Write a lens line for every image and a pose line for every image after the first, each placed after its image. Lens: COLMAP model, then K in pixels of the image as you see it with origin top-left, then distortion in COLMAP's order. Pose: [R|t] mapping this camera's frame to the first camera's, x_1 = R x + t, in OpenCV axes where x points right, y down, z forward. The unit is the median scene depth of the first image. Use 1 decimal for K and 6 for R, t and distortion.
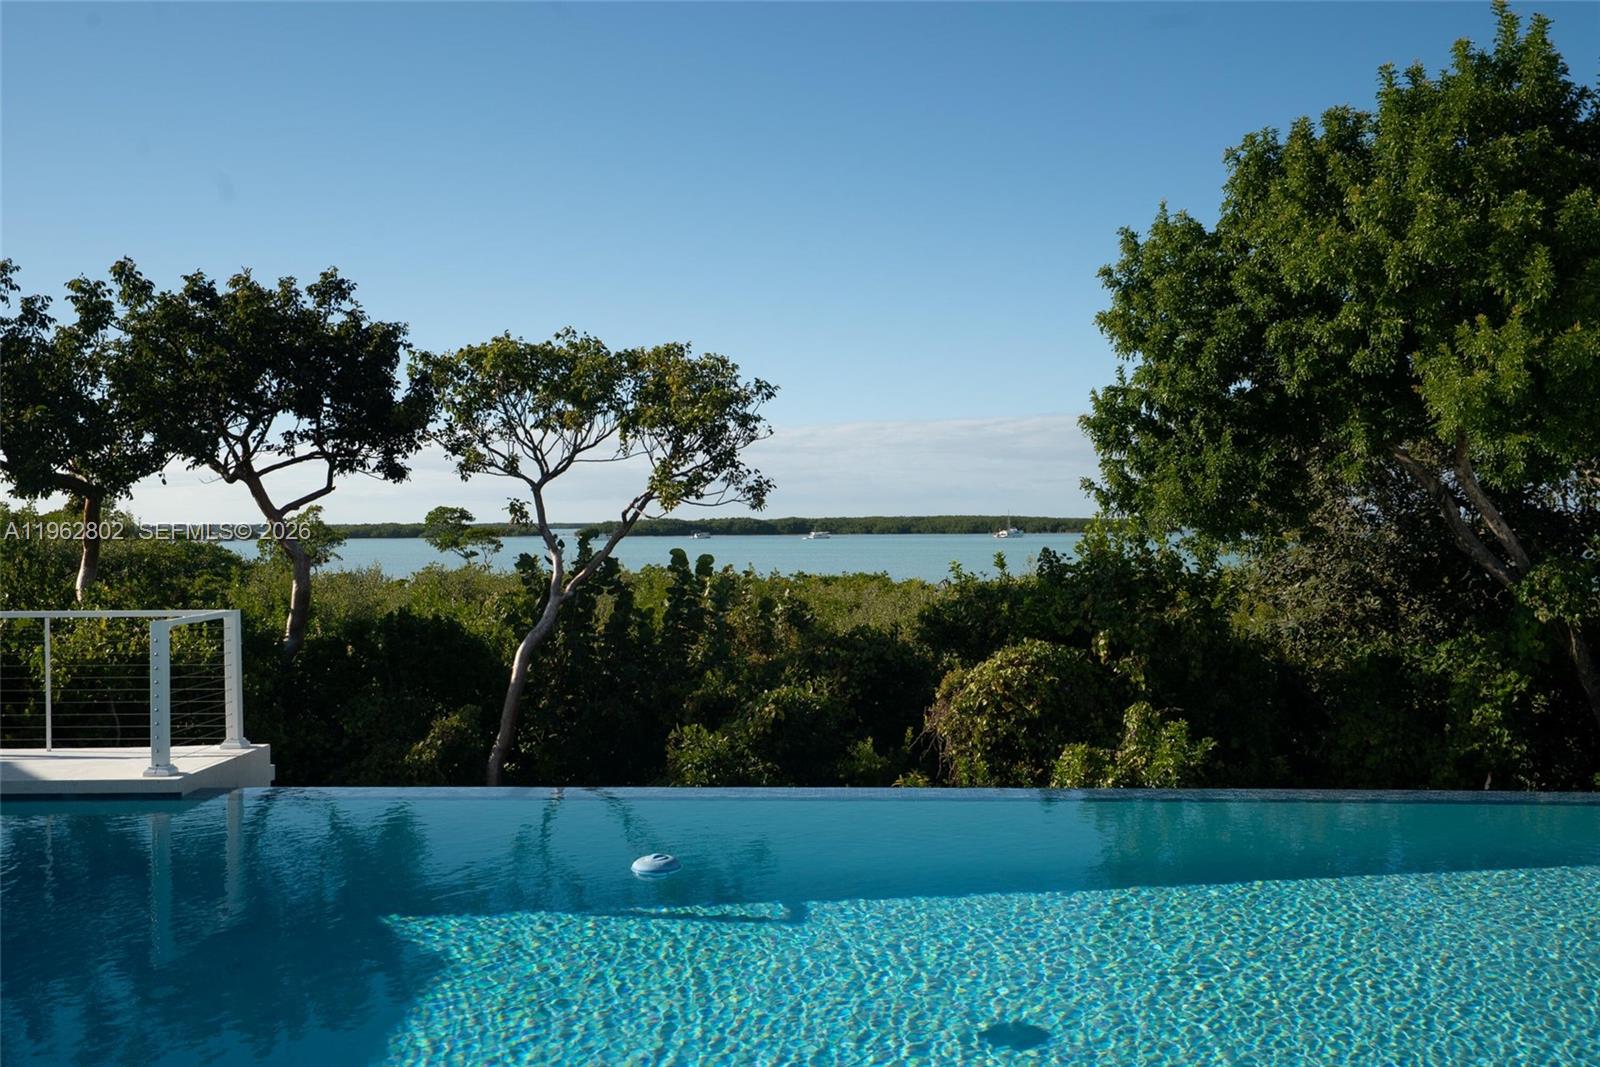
lens RADIAL K [[1310.7, 0, 799.6], [0, 1310.7, 537.6], [0, 0, 1]] dist [0.009837, 0.005578]
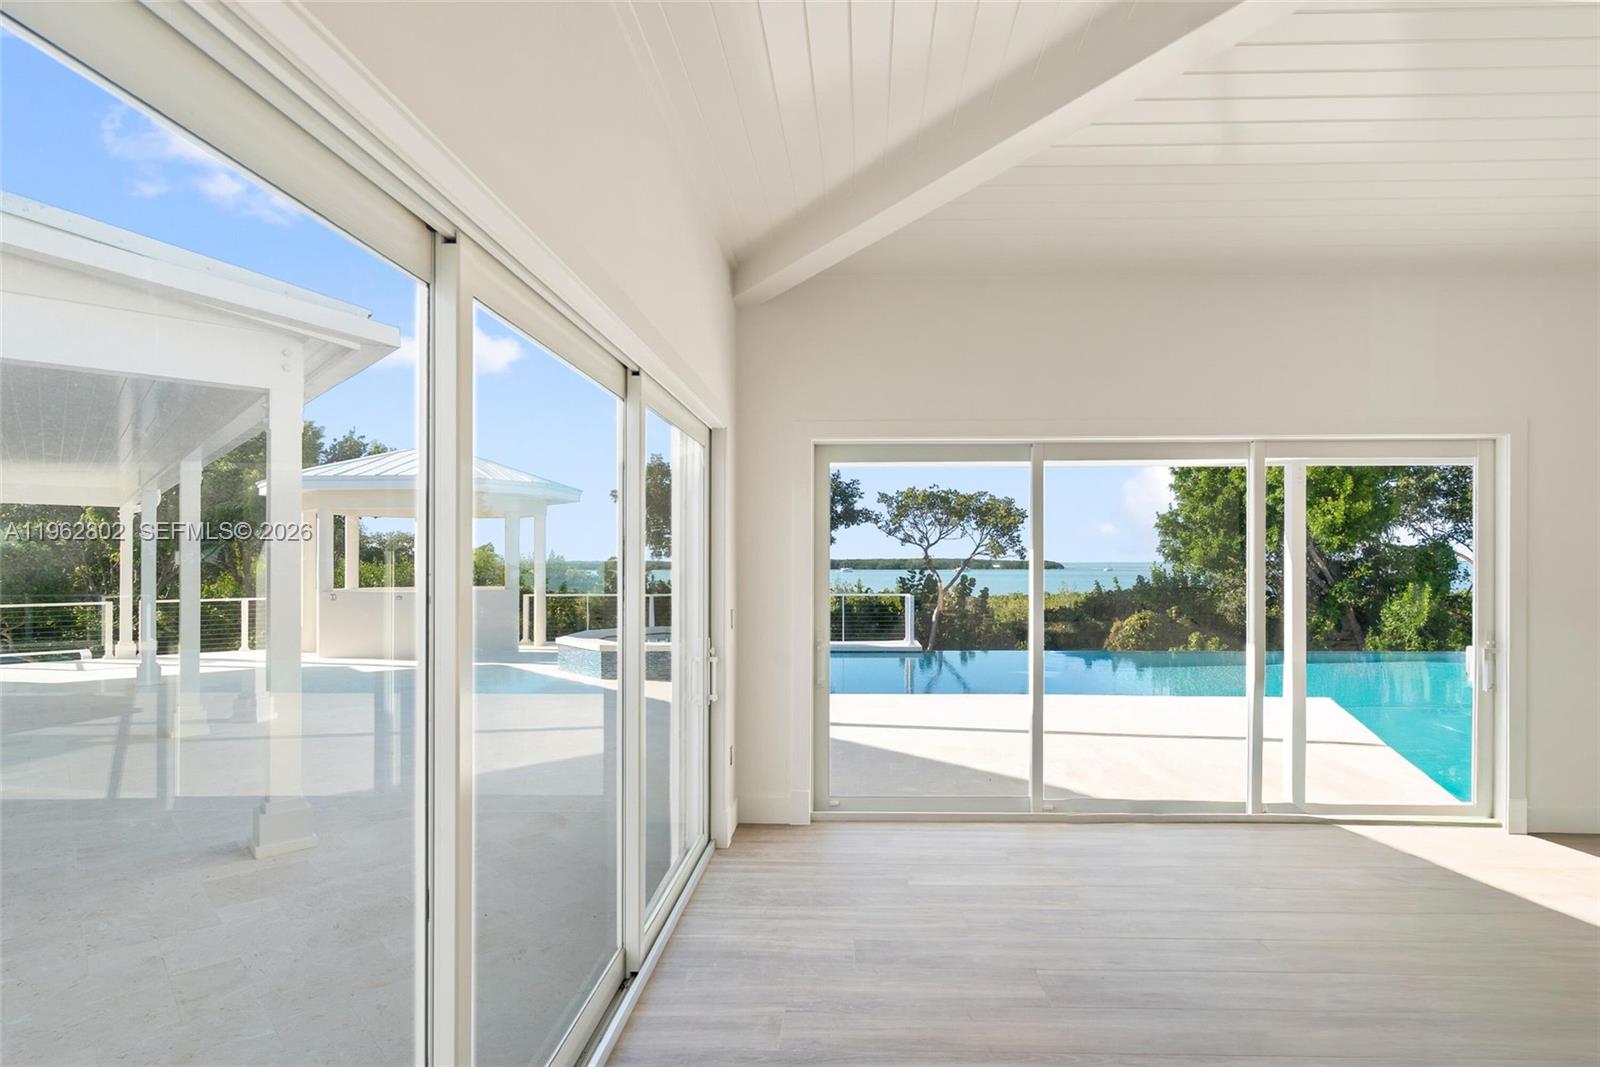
lens RADIAL K [[815.7, 0, 850.4], [0, 815.7, 566.4], [0, 0, 1]] dist [-0.002618, -0.000237]
pose [[0.999772, 0.006173, 0.020432, -0.442869], [-0.005982, 0.999938, -0.009402, 0.009913], [-0.020488, 0.009277, 0.999747, -0.605475]]
